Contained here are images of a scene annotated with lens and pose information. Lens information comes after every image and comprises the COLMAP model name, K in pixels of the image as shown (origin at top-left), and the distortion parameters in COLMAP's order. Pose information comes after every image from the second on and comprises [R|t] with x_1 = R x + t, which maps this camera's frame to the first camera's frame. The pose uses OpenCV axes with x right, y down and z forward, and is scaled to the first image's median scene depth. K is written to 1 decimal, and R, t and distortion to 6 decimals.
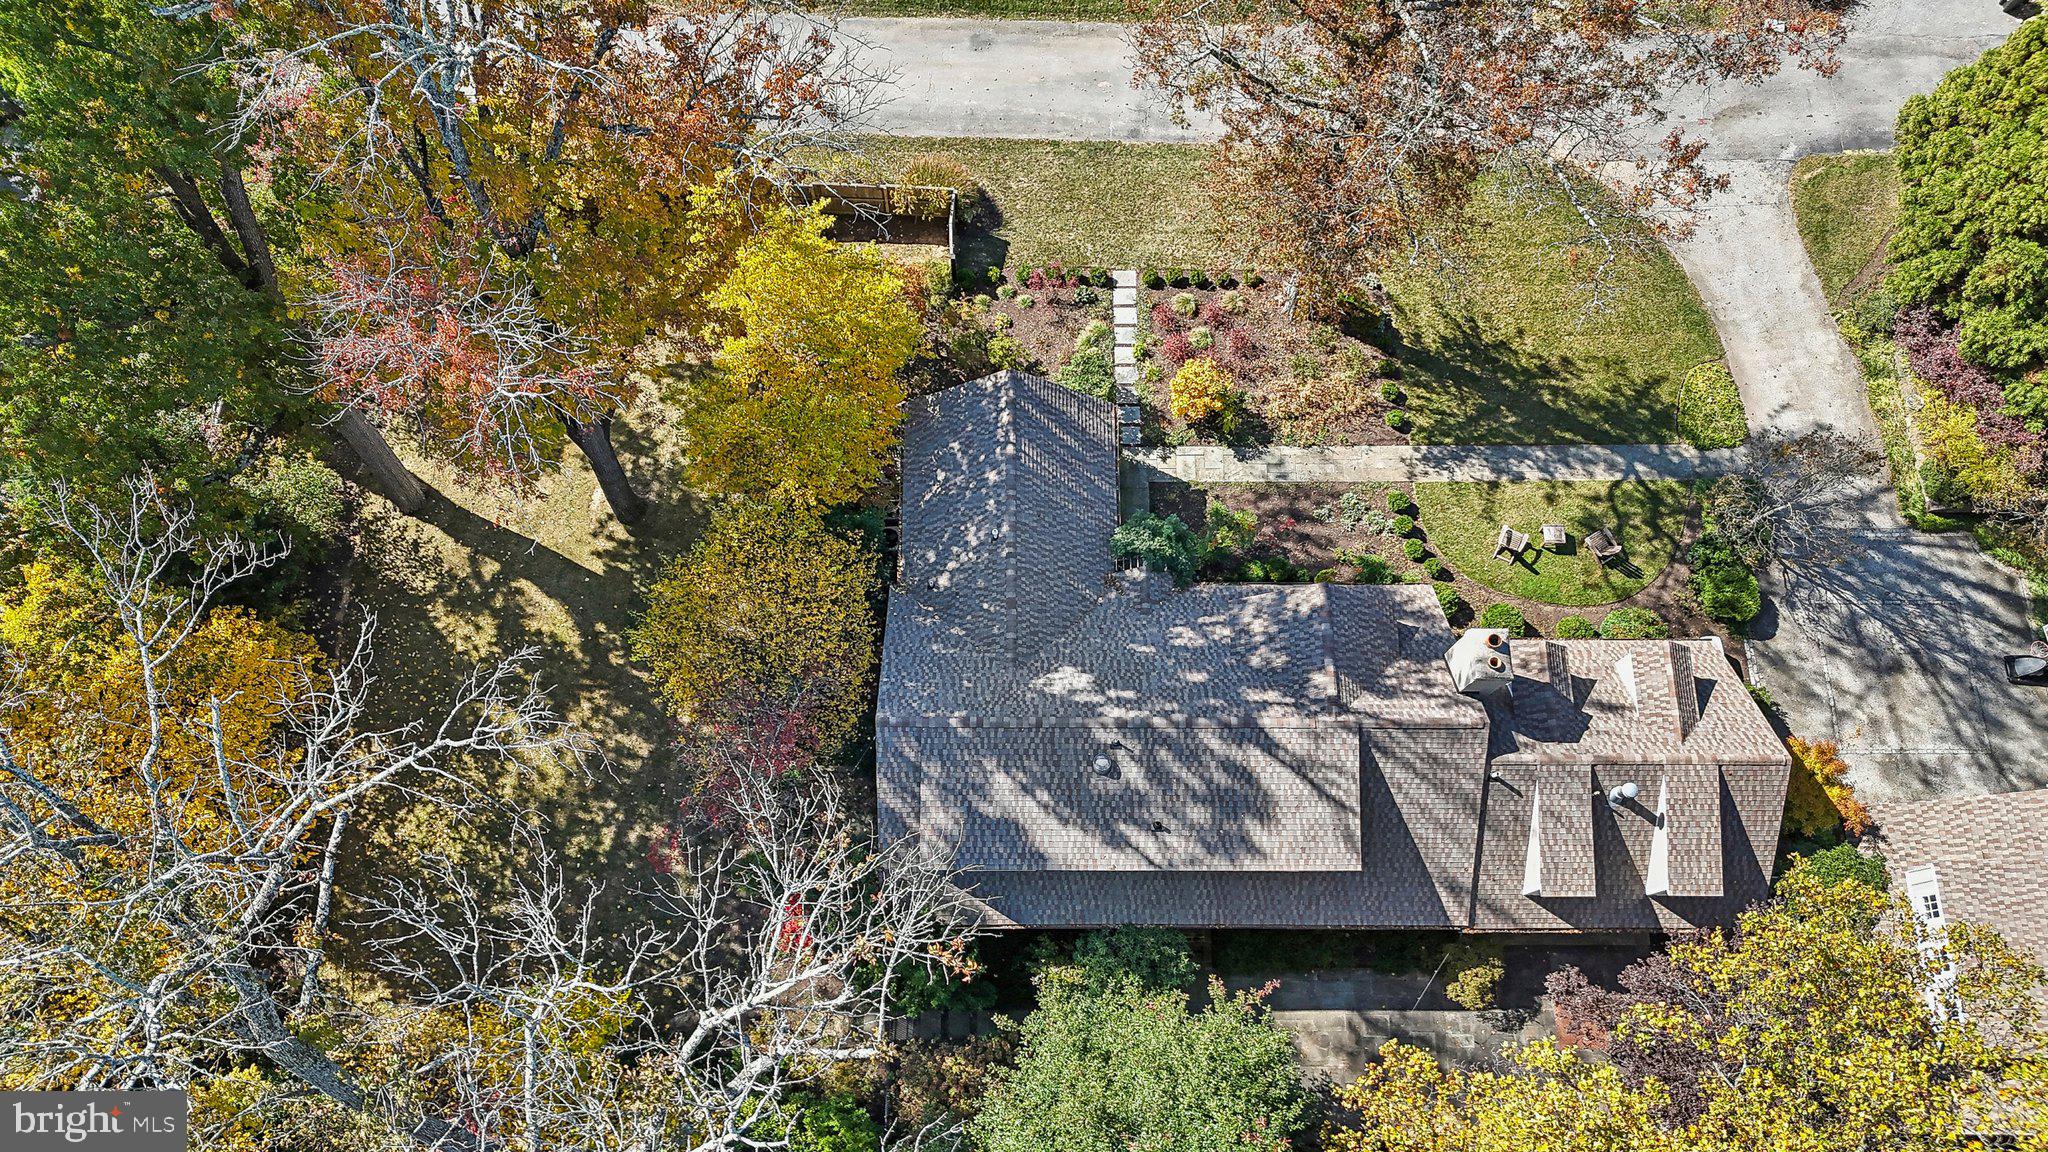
lens RADIAL K [[1485.5, 0, 1015.2], [0, 1485.5, 576.8], [0, 0, 1]] dist [0.082837, -0.091141]
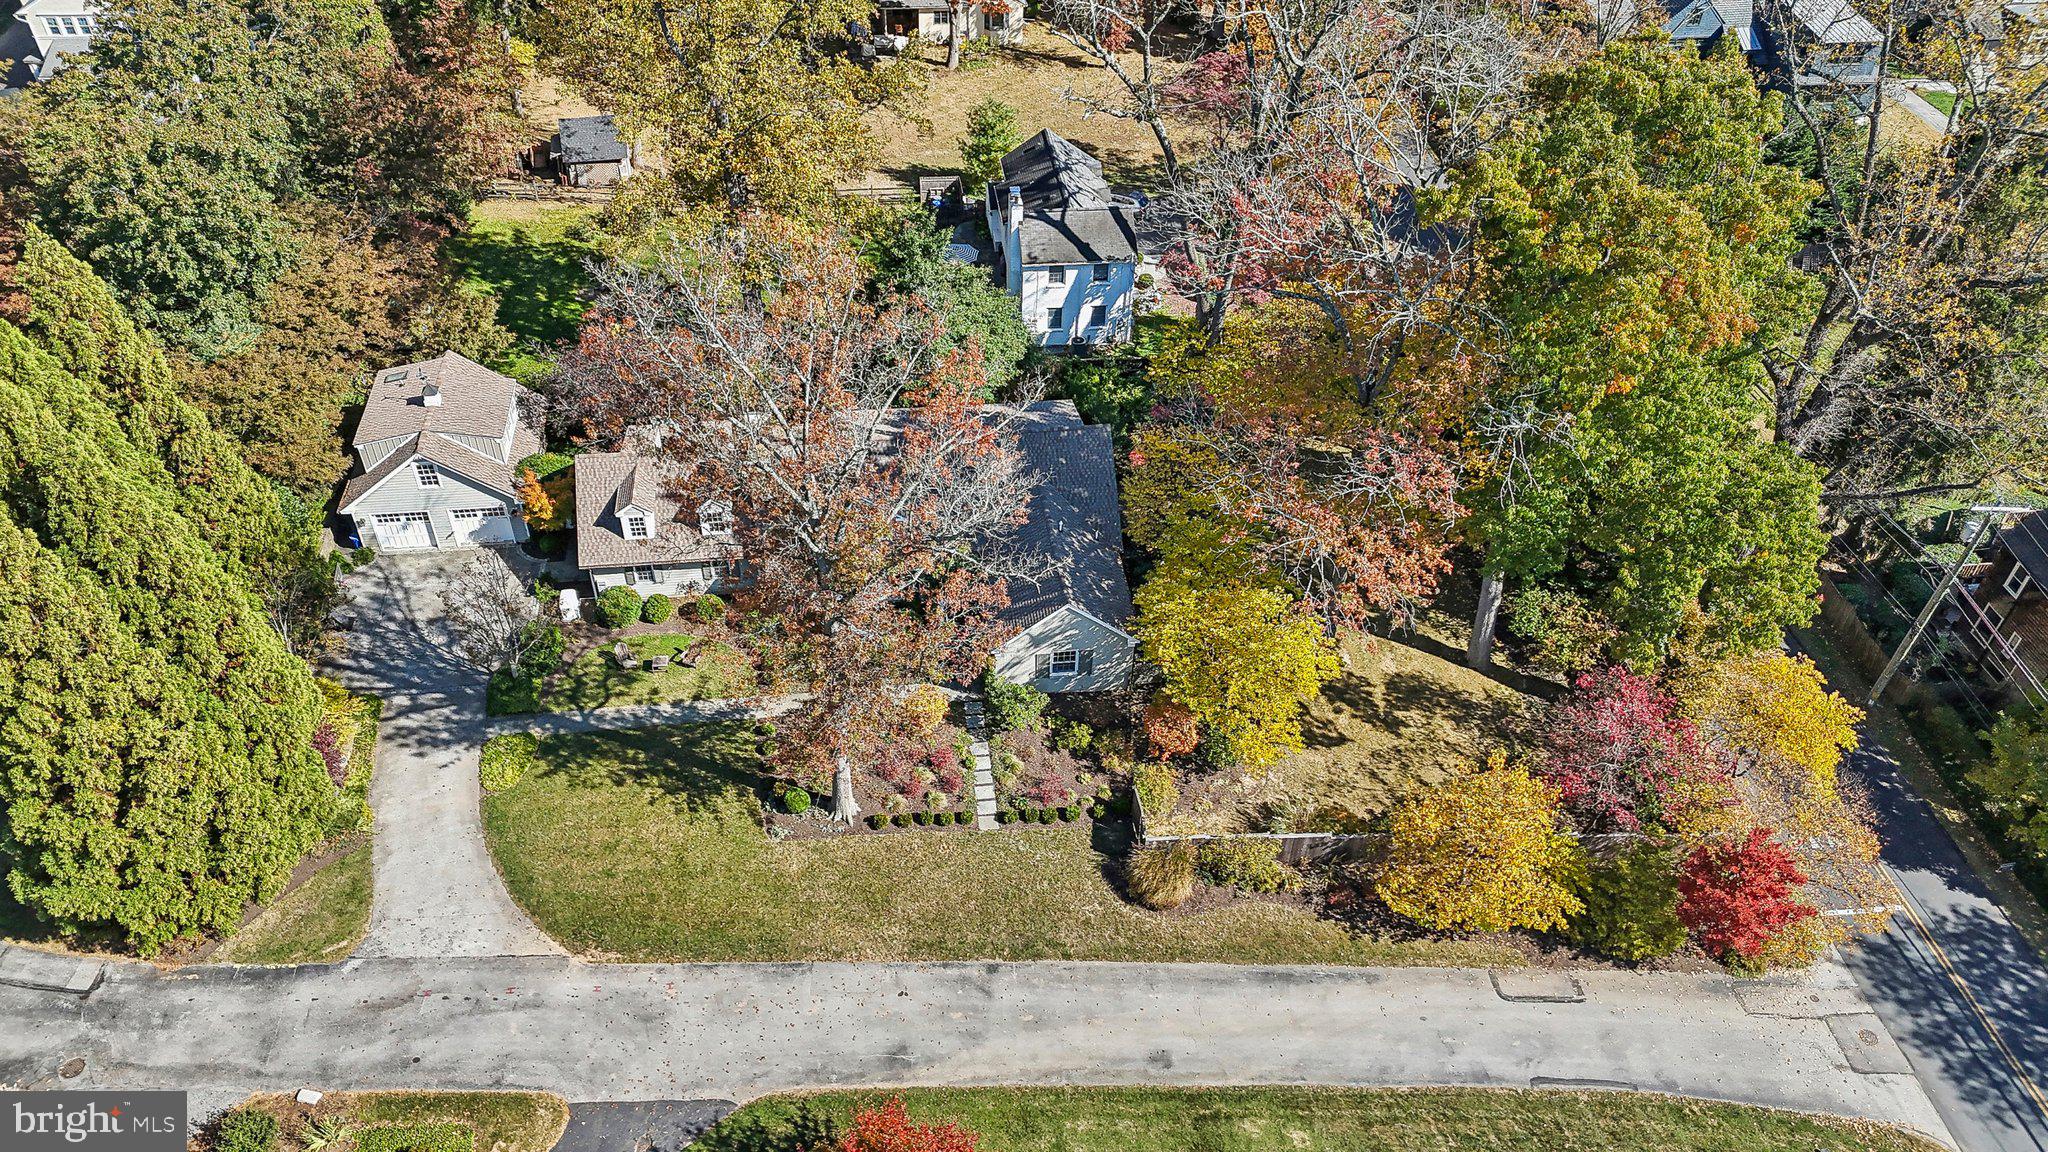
lens RADIAL K [[1434.1, 0, 1017.2], [0, 1434.1, 575.2], [0, 0, 1]] dist [0.108204, -0.137780]
pose [[-0.990869, 0.057123, -0.122127, 0.192415], [-0.134668, -0.375368, 0.917040, -1.260799], [0.006542, 0.925114, 0.379634, 0.427896]]
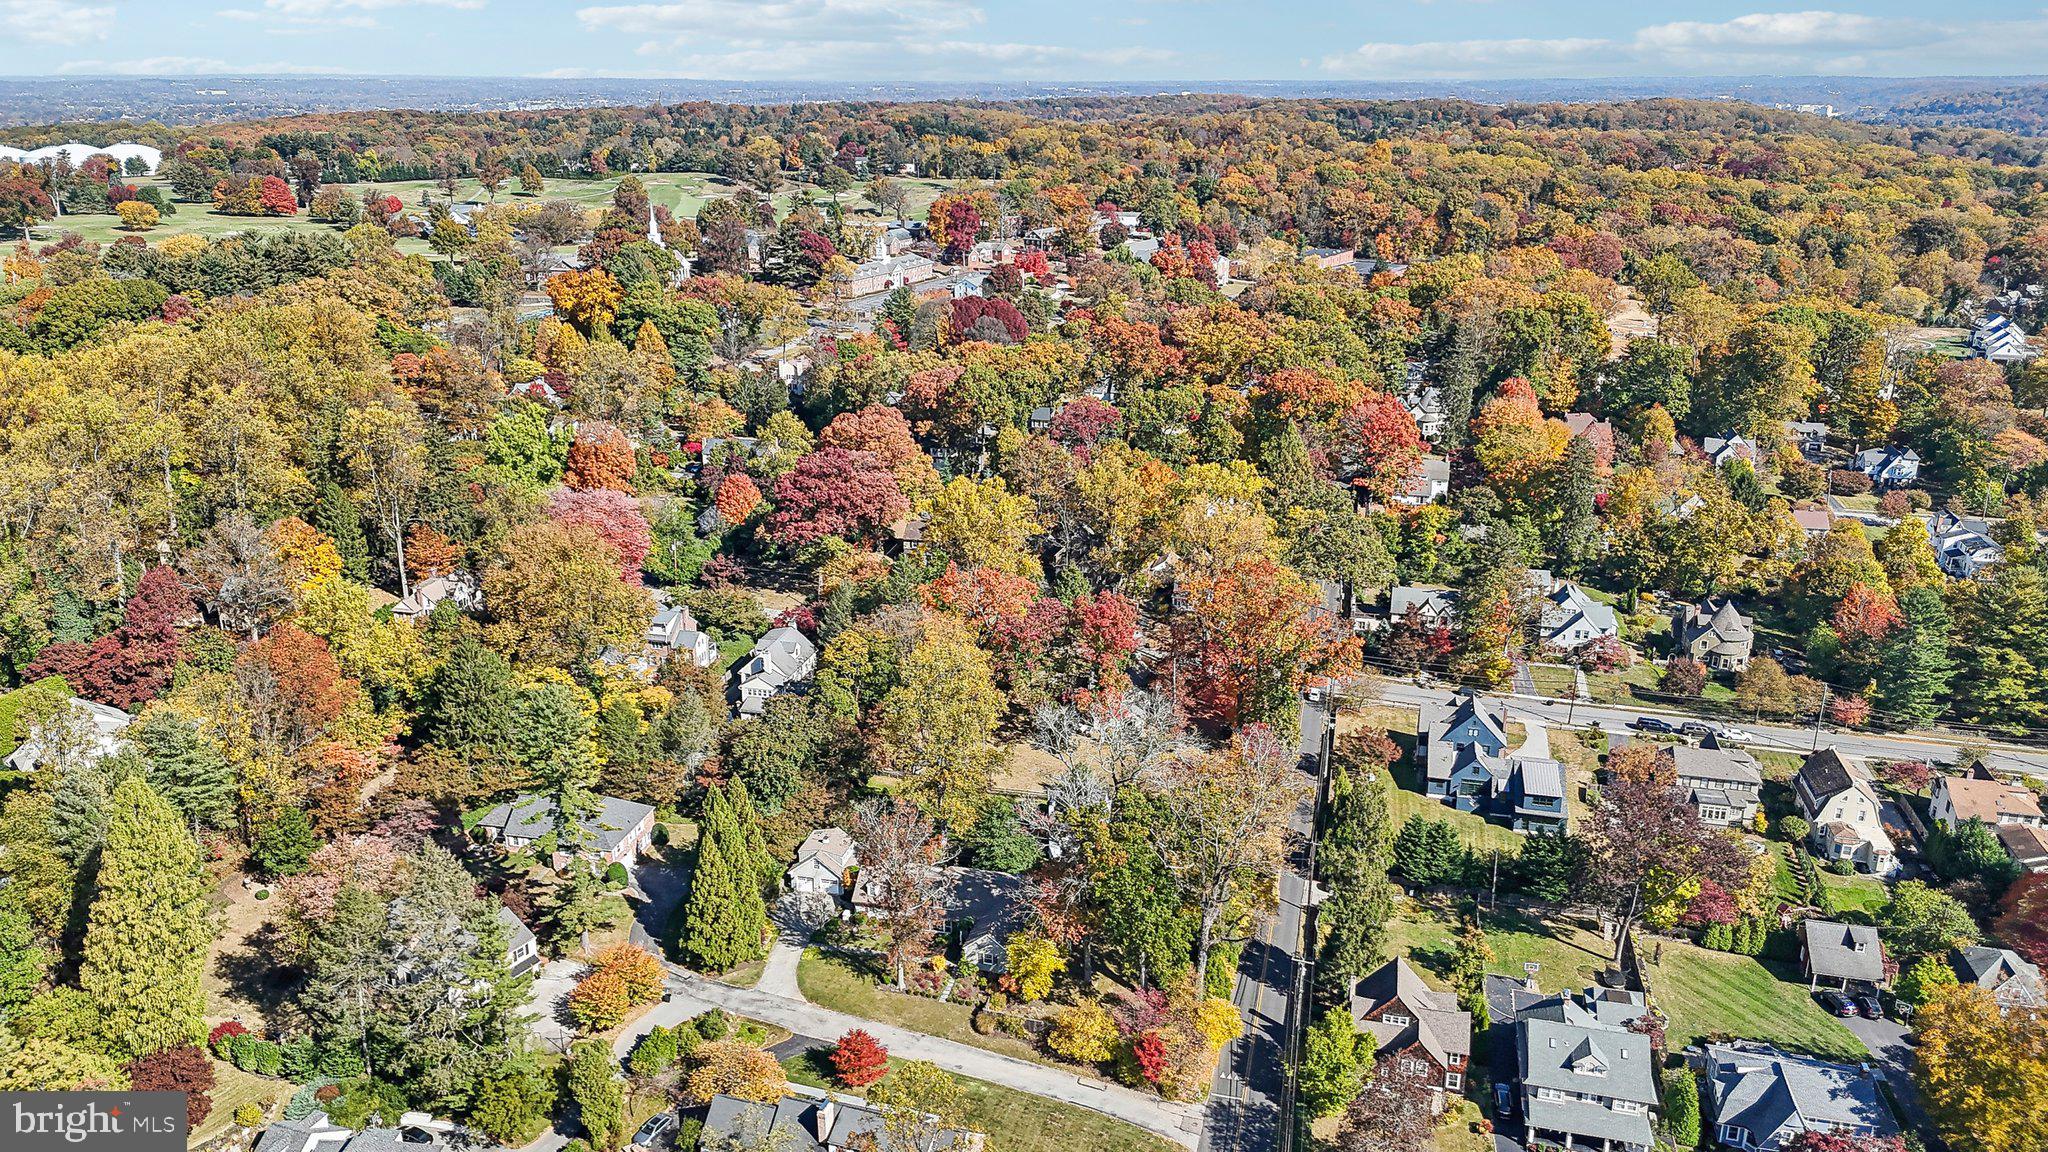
lens RADIAL K [[1485.5, 0, 1015.2], [0, 1485.5, 576.8], [0, 0, 1]] dist [0.082837, -0.091141]
pose [[-0.970312, -0.085907, 0.226087, -0.875341], [0.226478, 0.005289, 0.974002, -3.923251], [-0.084869, 0.996289, 0.014324, -0.069793]]
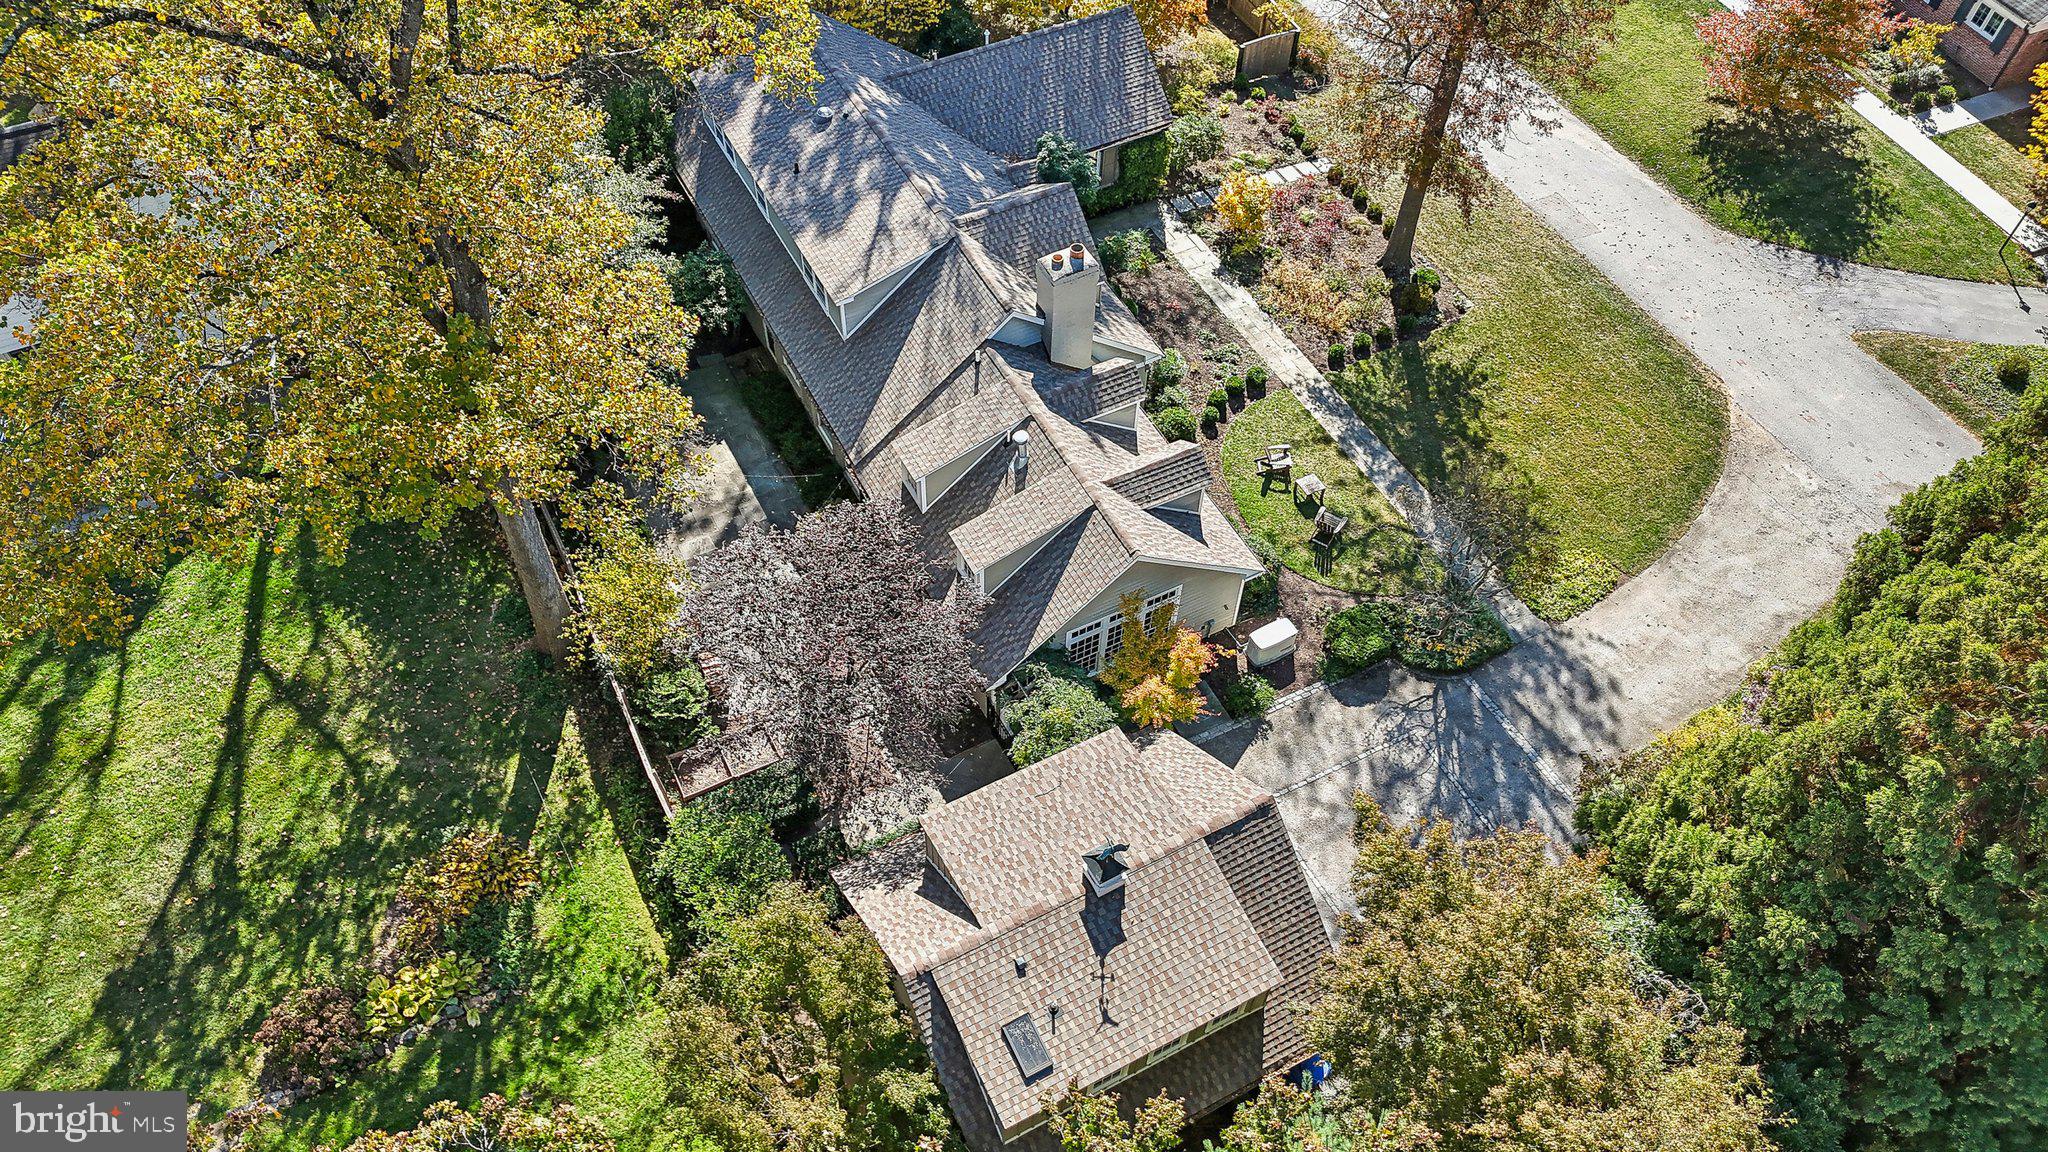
lens RADIAL K [[1488.7, 0, 1082.7], [0, 1488.7, 582.0], [0, 0, 1]] dist [0.072122, 0.002087]
pose [[0.467693, 0.700816, -0.538628, 0.832895], [-0.841063, 0.540244, -0.027380, 0.142538], [0.271803, 0.465826, 0.842098, 0.220044]]
